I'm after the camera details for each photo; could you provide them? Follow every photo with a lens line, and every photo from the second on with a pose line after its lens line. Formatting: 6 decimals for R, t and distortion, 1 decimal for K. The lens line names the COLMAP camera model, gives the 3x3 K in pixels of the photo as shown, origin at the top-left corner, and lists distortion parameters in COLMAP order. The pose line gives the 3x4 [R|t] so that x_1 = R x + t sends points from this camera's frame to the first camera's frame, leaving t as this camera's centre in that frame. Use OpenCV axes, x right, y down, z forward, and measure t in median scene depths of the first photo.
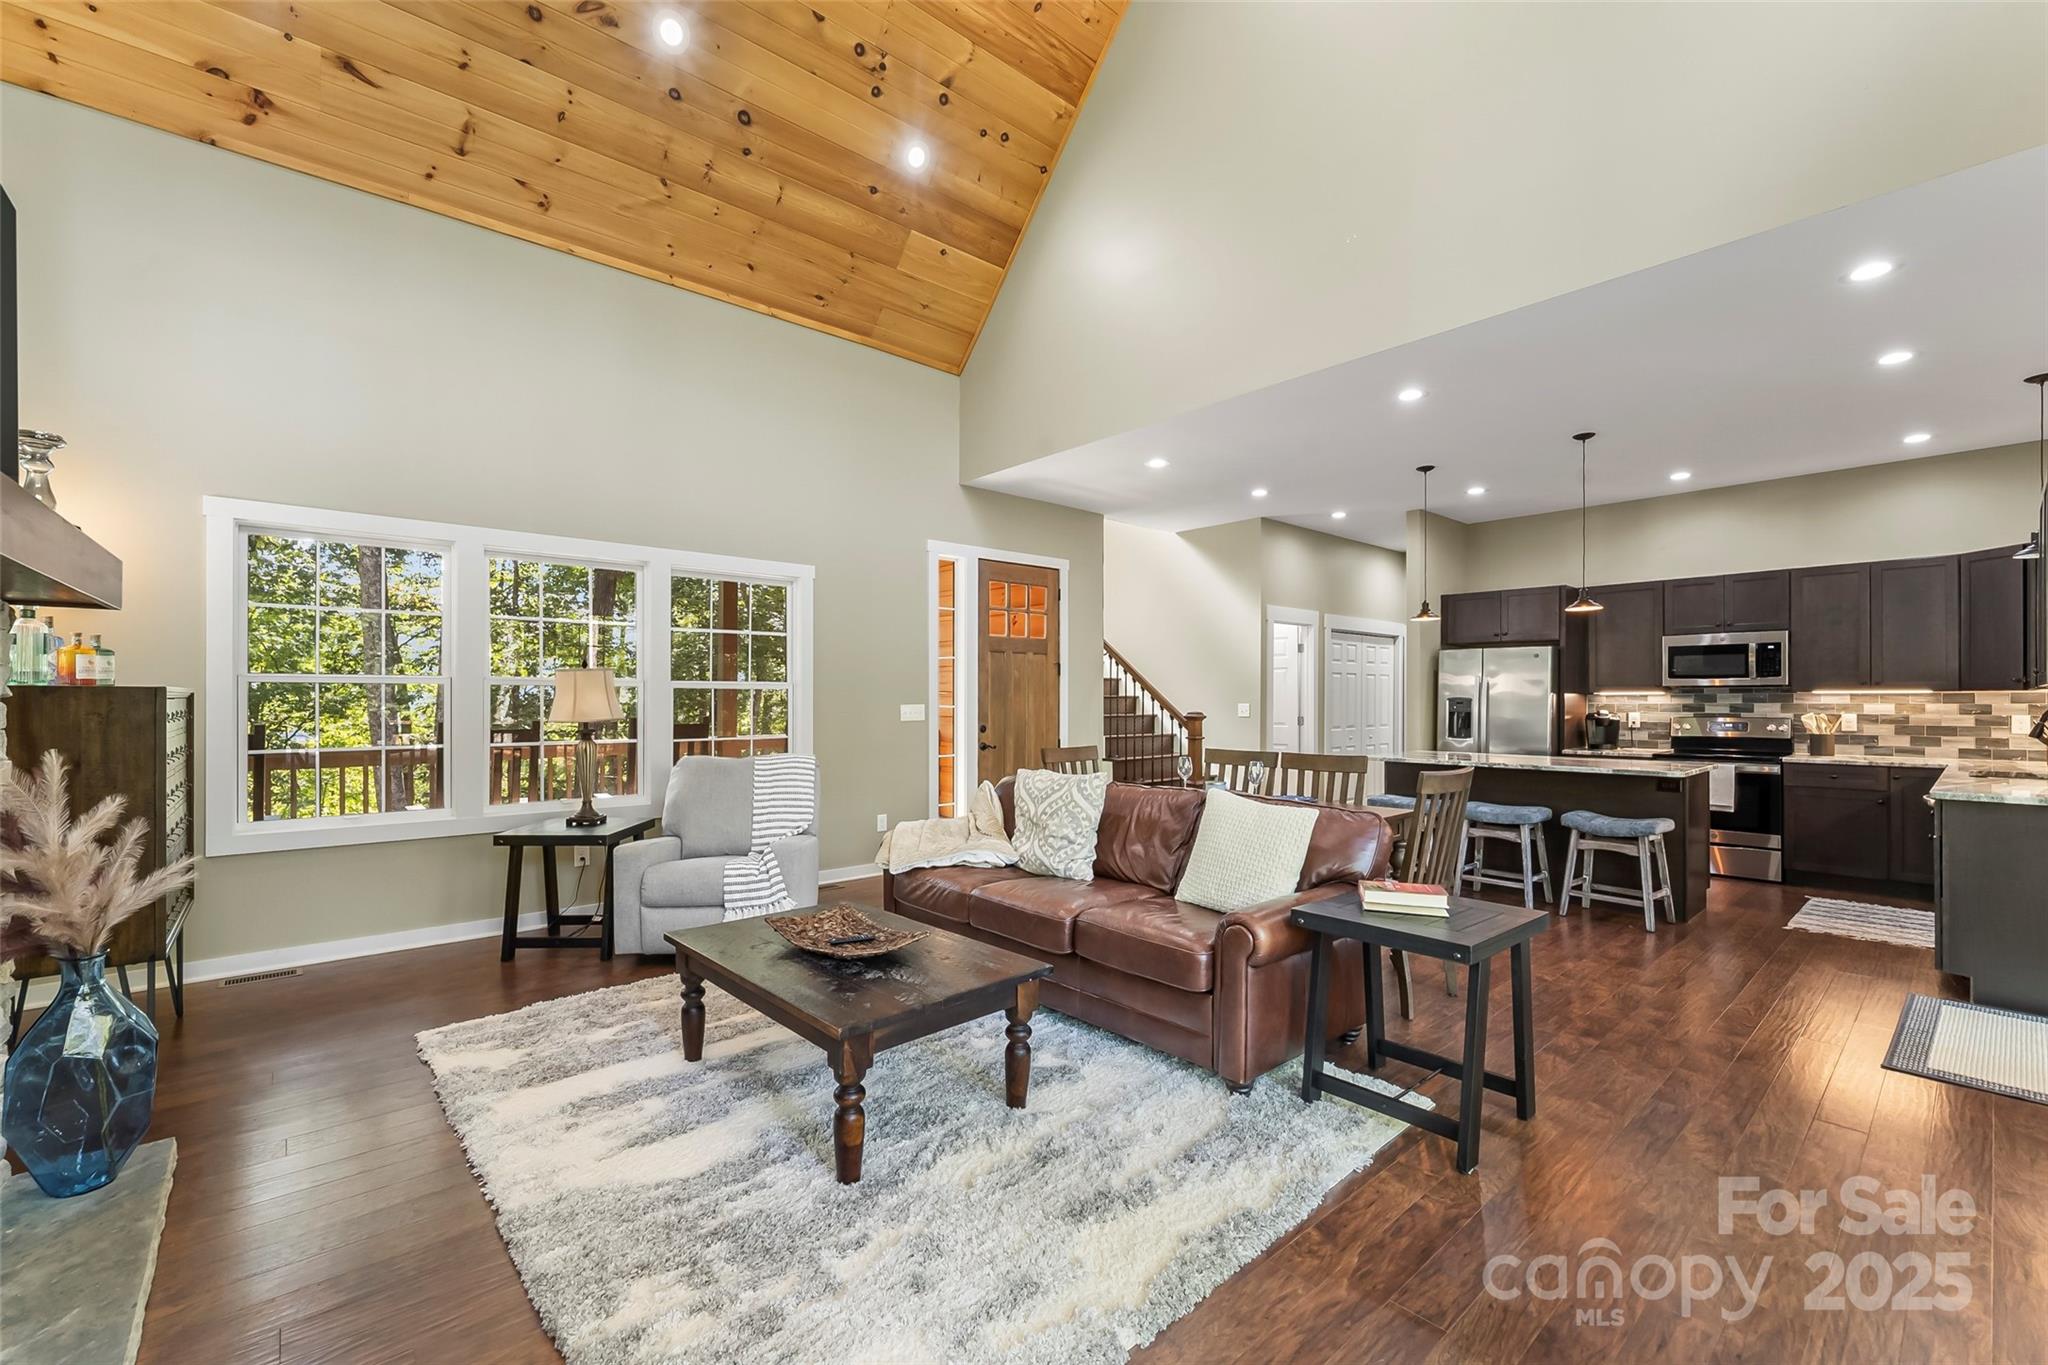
lens RADIAL K [[847.0, 0, 1023.7], [0, 847.0, 698.3], [0, 0, 1]] dist [-0.001088, 0.000192]
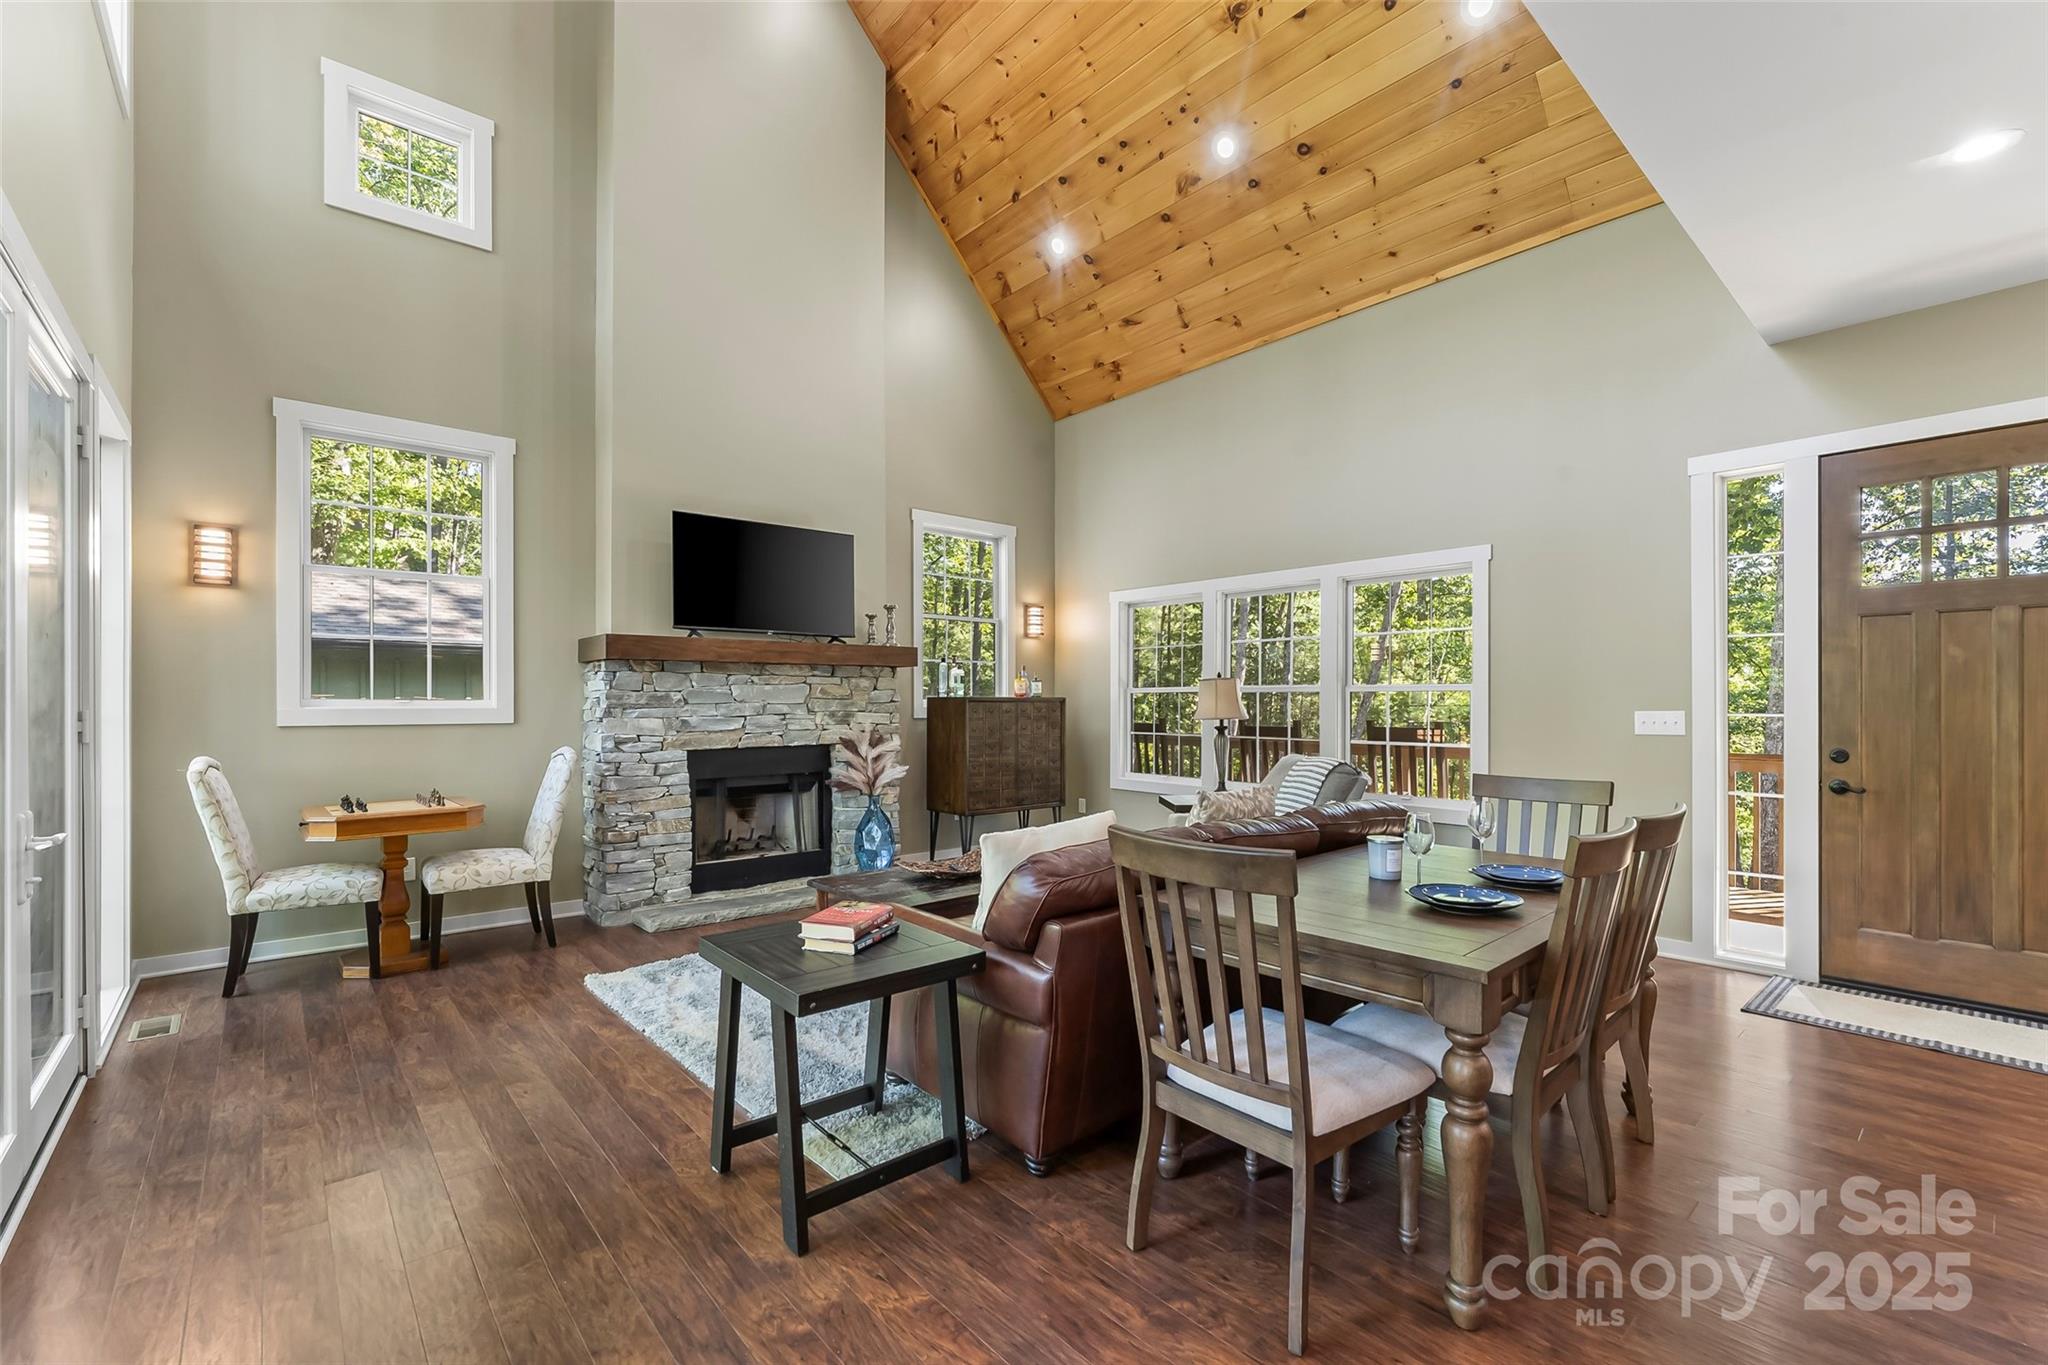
lens RADIAL K [[882.4, 0, 1024.8], [0, 882.4, 694.0], [0, 0, 1]] dist [0.000235, 0.000160]
pose [[-0.001705, -0.011549, -0.999932, 0.587262], [-0.000292, 0.999933, -0.011548, 0.002187], [0.999999, 0.000273, -0.001708, 0.506834]]
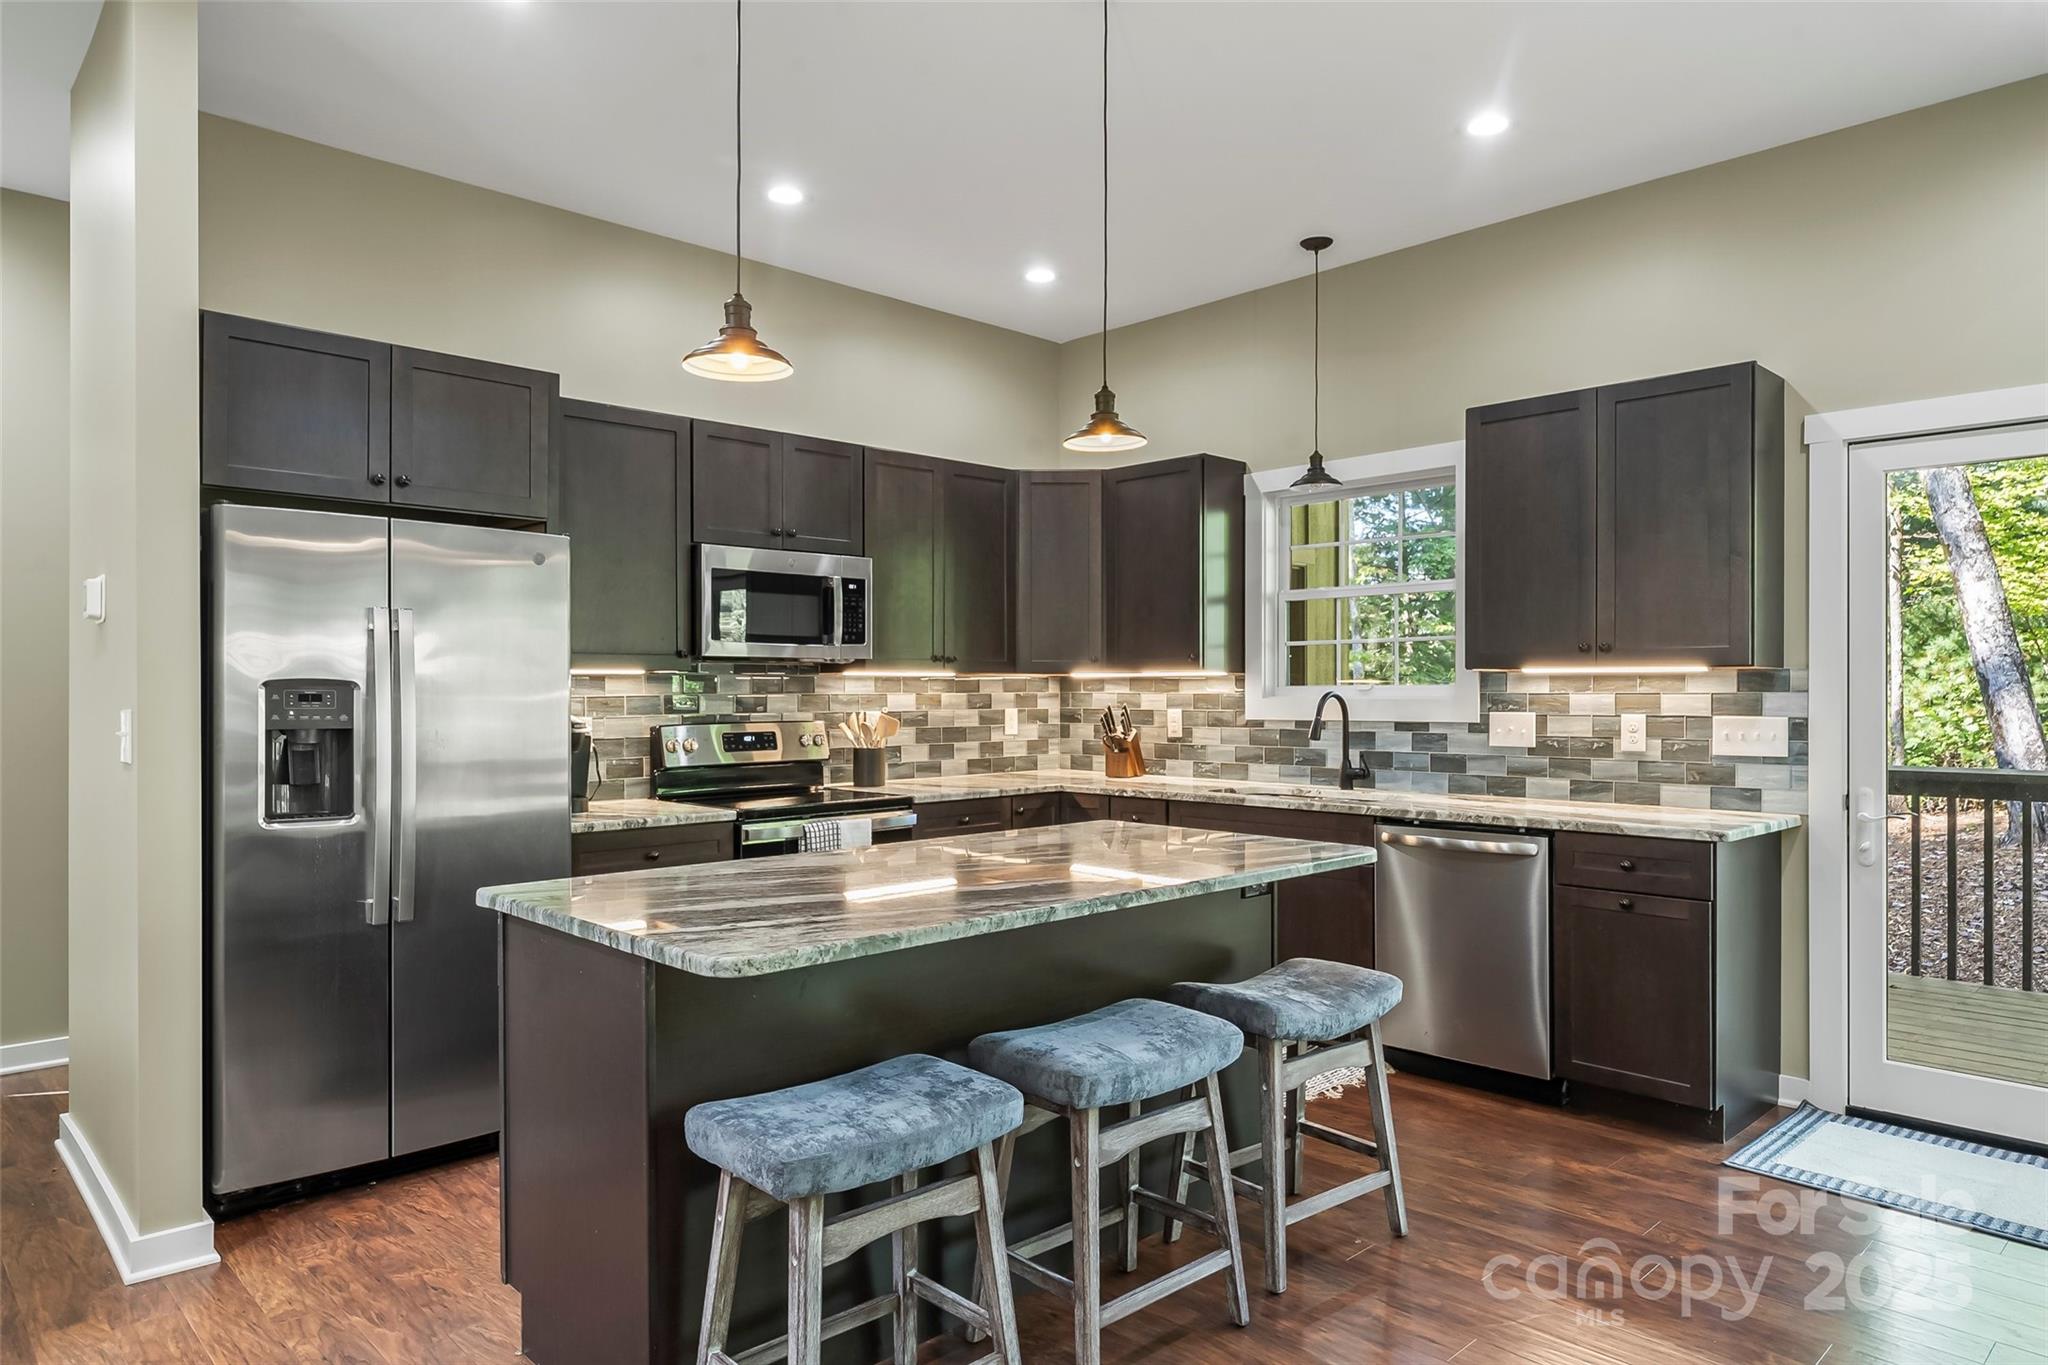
lens RADIAL K [[1282.1, 0, 1023.2], [0, 1282.1, 692.8], [0, 0, 1]] dist [0.005295, 0.001604]
pose [[-0.045779, -0.004663, 0.998941, 0.081046], [-0.001252, 0.999989, 0.004610, 0.001429], [-0.998951, -0.001040, -0.045784, 0.920002]]
